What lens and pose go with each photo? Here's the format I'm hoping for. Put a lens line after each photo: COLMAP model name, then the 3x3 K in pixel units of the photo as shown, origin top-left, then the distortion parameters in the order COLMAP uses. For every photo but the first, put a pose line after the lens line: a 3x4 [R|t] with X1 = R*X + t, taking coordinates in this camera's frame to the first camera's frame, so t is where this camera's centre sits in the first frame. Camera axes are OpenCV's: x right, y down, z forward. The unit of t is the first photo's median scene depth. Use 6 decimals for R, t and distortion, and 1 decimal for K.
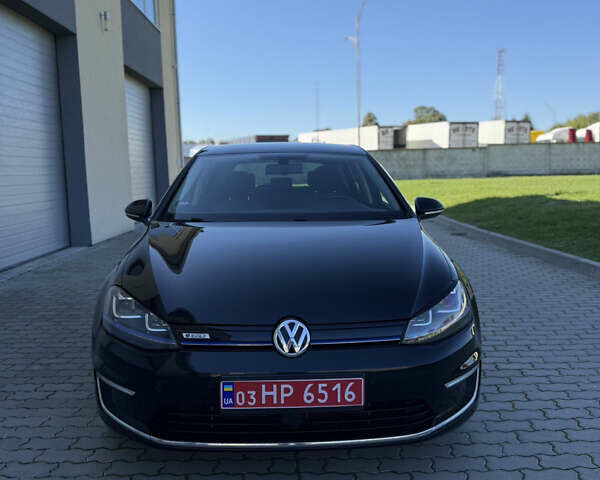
lens RADIAL K [[568.1, 0, 298.6], [0, 568.1, 242.2], [0, 0, 1]] dist [0.029103, 0.000000]
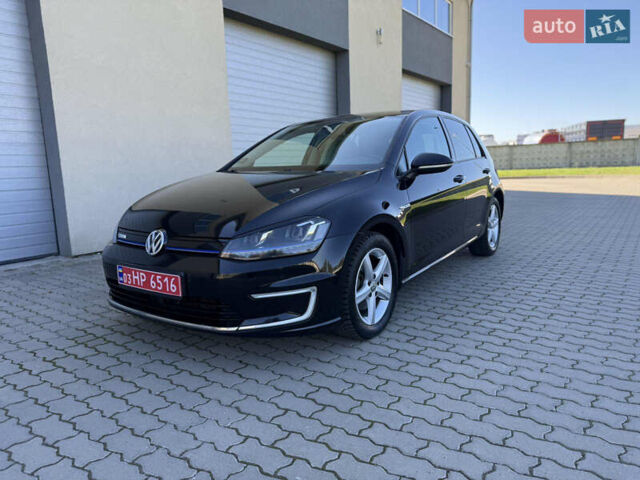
lens RADIAL K [[455.7, 0, 318.8], [0, 455.7, 243.9], [0, 0, 1]] dist [0.019710, -0.028708]
pose [[0.797774, 0.092126, -0.595876, 1.002595], [-0.058949, 0.995441, 0.074980, 0.063246], [0.600067, -0.024691, 0.799568, 0.339344]]
